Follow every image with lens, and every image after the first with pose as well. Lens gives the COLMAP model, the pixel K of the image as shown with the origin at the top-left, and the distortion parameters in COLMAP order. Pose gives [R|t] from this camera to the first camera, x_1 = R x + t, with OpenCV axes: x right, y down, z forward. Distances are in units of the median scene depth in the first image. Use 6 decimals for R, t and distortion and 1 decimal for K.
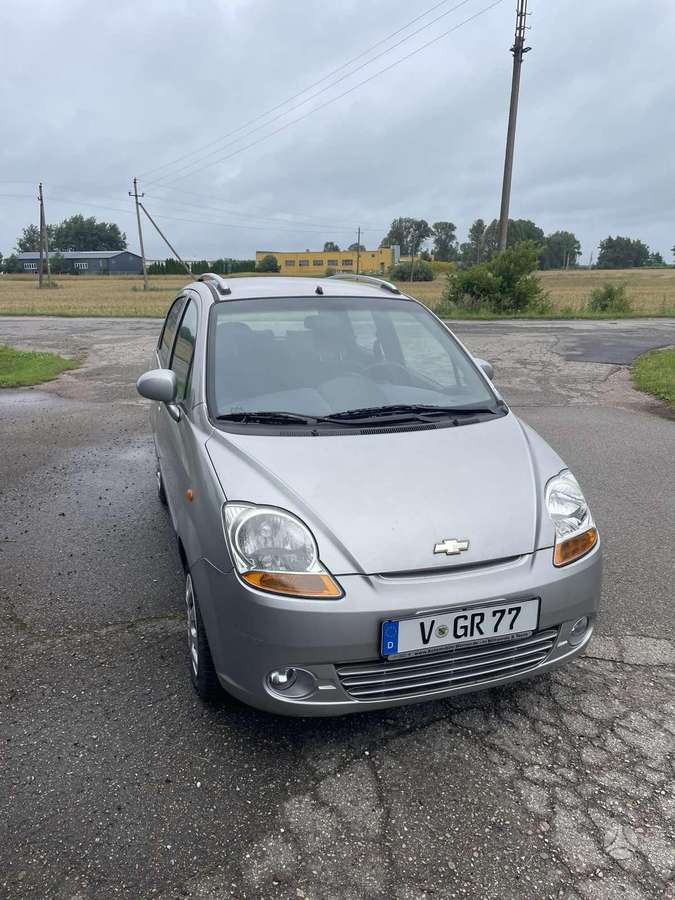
lens RADIAL K [[674.2, 0, 337.5], [0, 674.2, 450.0], [0, 0, 1]] dist [0.092761, -0.119844]
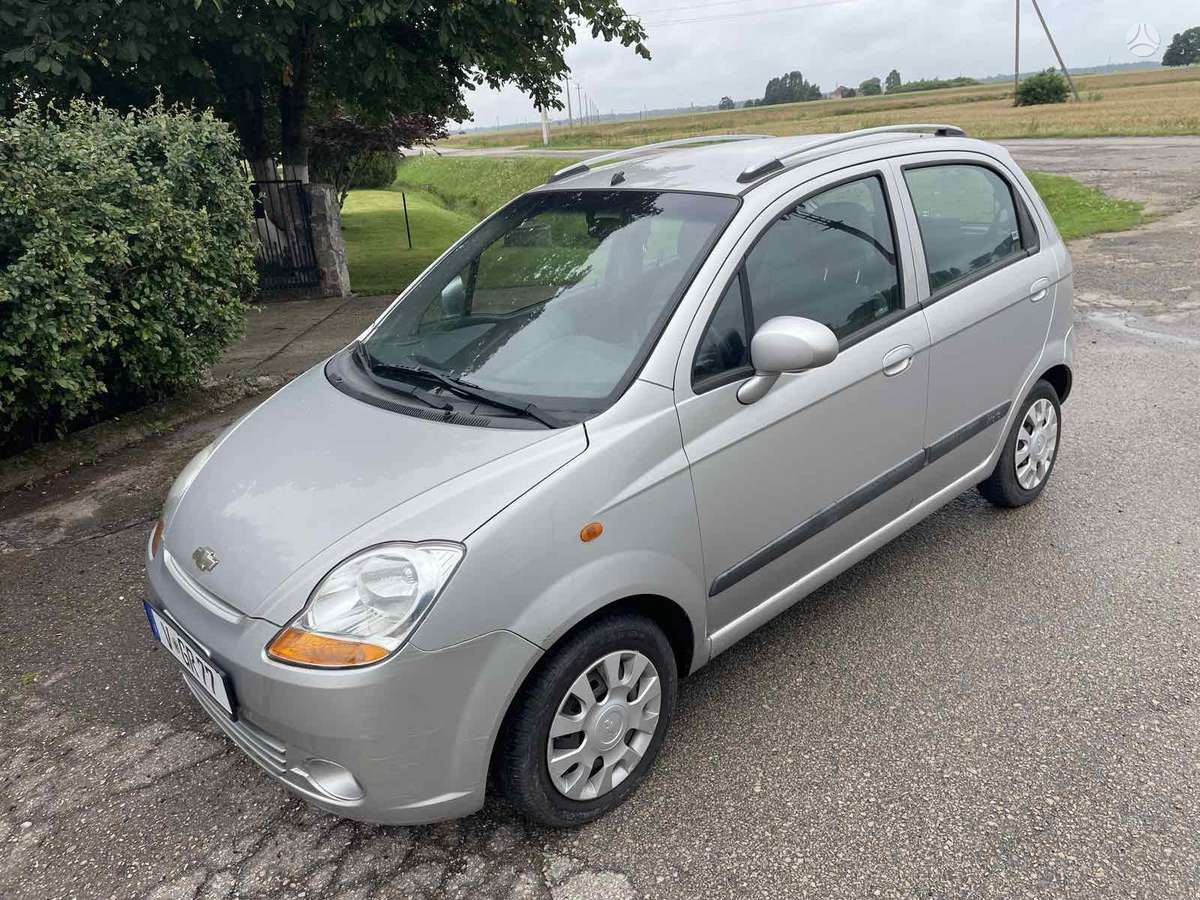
lens RADIAL K [[902.9, 0, 603.0], [0, 902.9, 439.4], [0, 0, 1]] dist [0.086856, -0.110076]
pose [[0.416126, 0.267688, -0.869012, 1.231894], [-0.148330, 0.962868, 0.225572, -0.292686], [0.897127, 0.035034, 0.440381, 0.932767]]
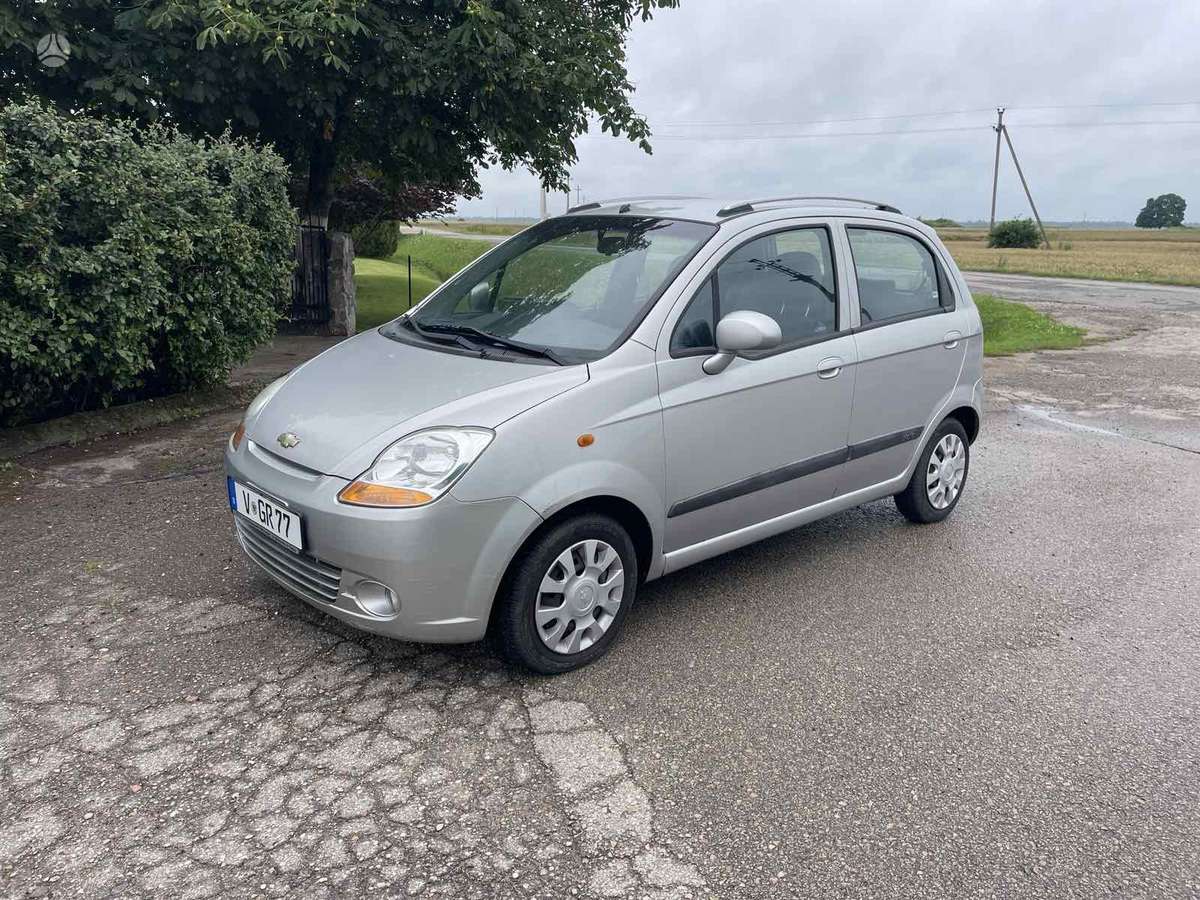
lens RADIAL K [[899.0, 0, 594.0], [0, 899.0, 442.9], [0, 0, 1]] dist [0.092761, -0.119844]
pose [[0.413201, 0.223903, -0.882685, 1.559879], [-0.247855, 0.960360, 0.127581, -0.140271], [0.876261, 0.166061, 0.452317, 0.777183]]
